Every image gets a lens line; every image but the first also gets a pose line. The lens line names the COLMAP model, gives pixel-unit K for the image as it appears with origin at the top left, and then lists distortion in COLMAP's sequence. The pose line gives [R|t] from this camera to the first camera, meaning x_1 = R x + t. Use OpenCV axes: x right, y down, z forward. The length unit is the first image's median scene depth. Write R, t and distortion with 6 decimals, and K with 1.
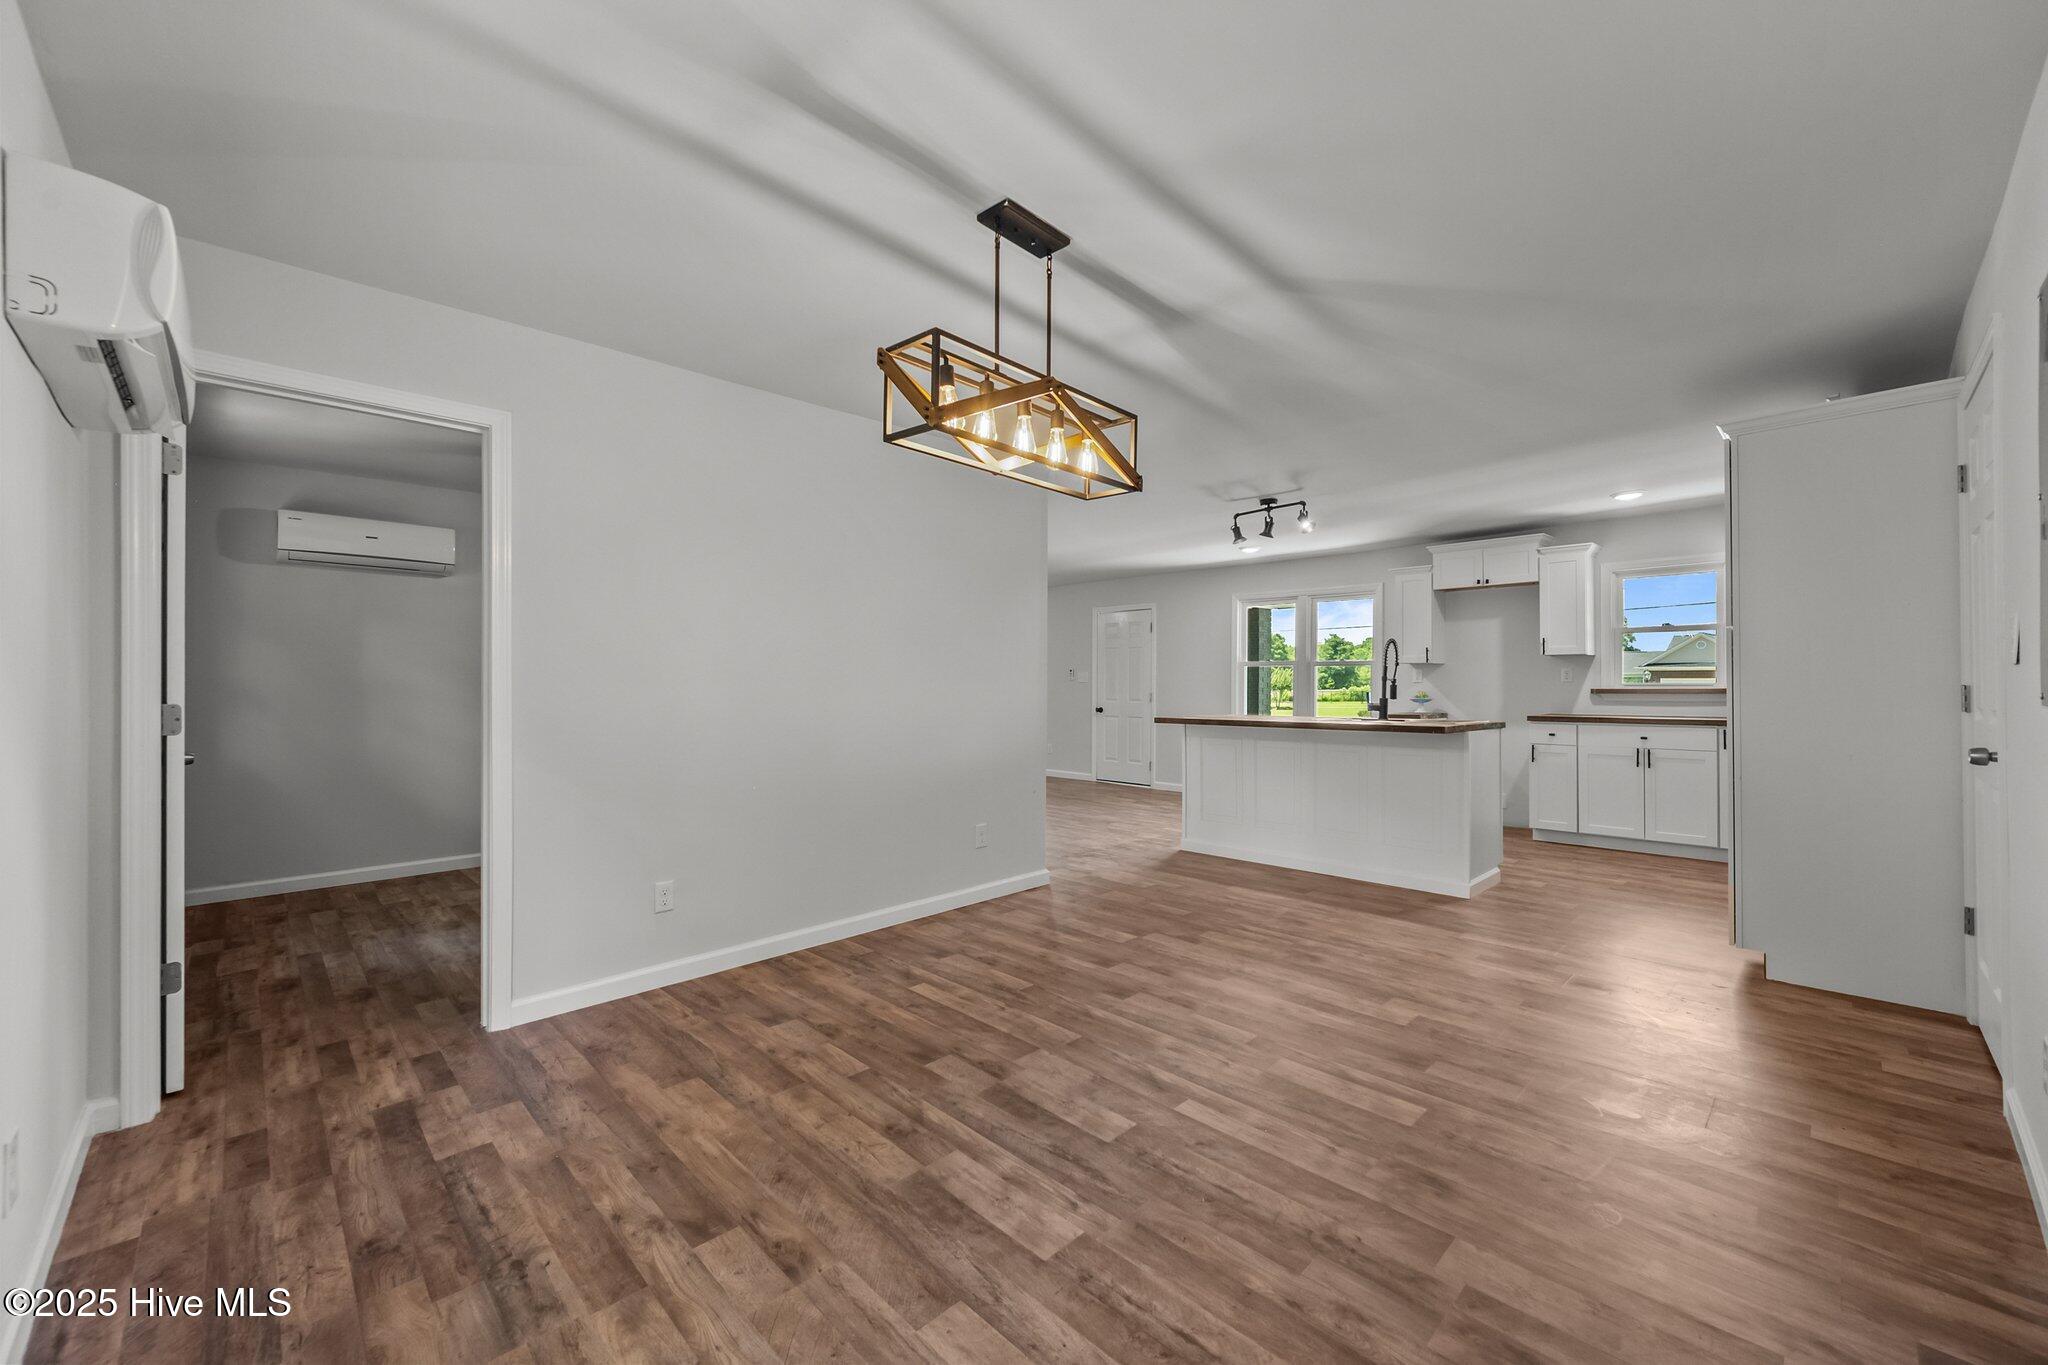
lens RADIAL K [[803.2, 0, 1027.9], [0, 803.2, 688.9], [0, 0, 1]] dist [-0.000501, 0.000039]
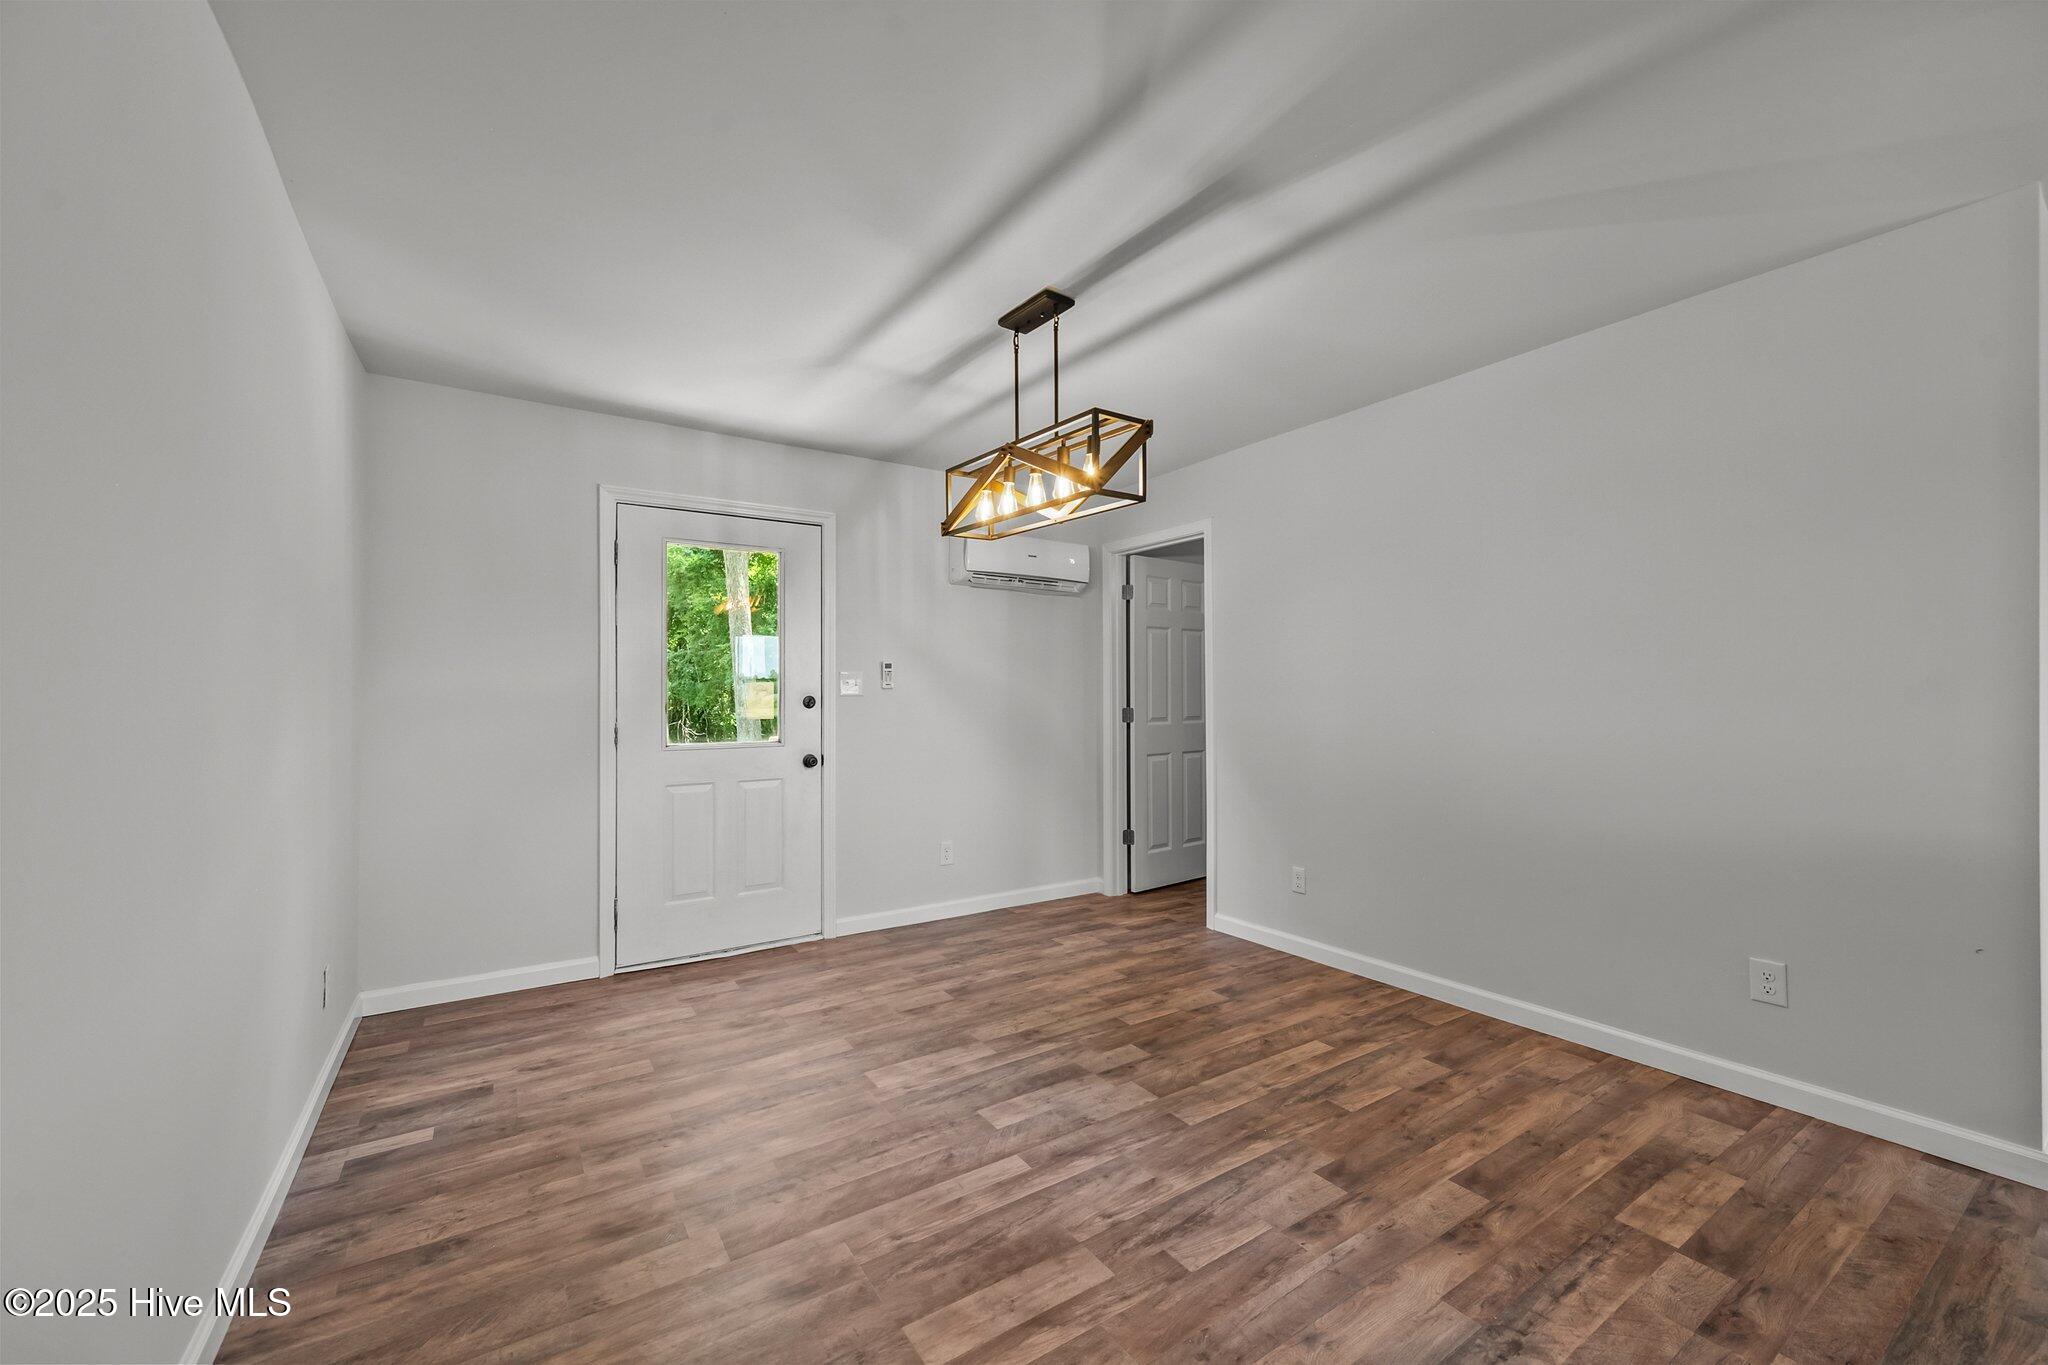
lens RADIAL K [[803.2, 0, 1027.9], [0, 803.2, 688.9], [0, 0, 1]] dist [-0.000501, 0.000039]
pose [[-0.190514, -0.002167, -0.981682, 1.027466], [-0.000524, 0.999998, -0.002105, -0.024060], [0.981684, 0.000113, -0.190515, 1.103995]]
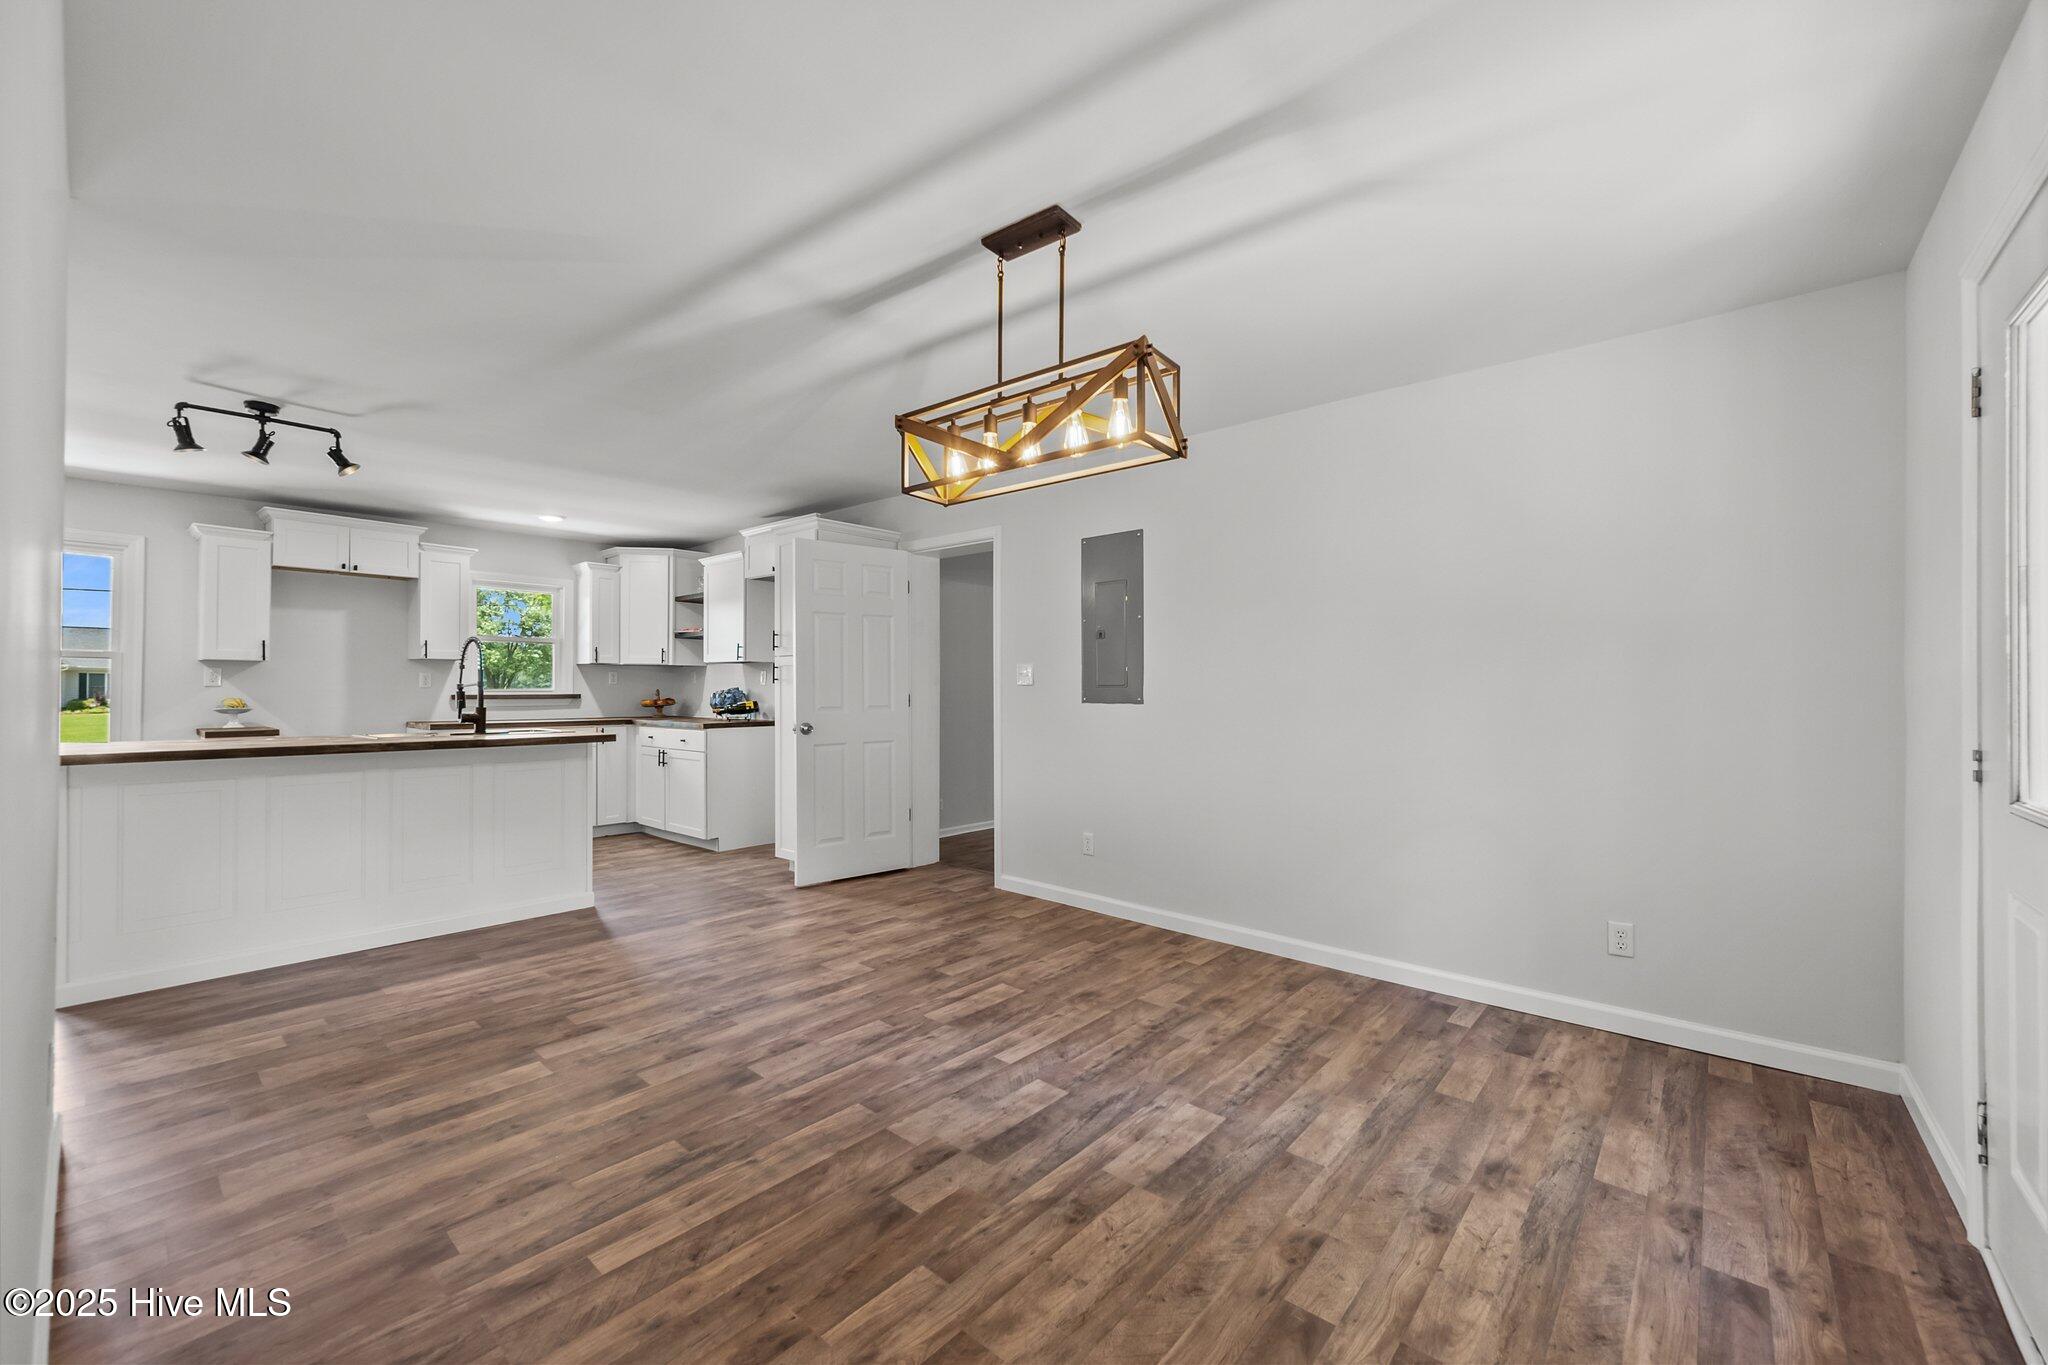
lens RADIAL K [[812.3, 0, 1028.1], [0, 812.3, 685.2], [0, 0, 1]] dist [-0.000789, 0.000057]
pose [[-0.087628, 0.008005, 0.996121, -0.907305], [0.000943, 0.999968, -0.007953, -0.007926], [-0.996153, 0.000242, -0.087632, 0.995120]]
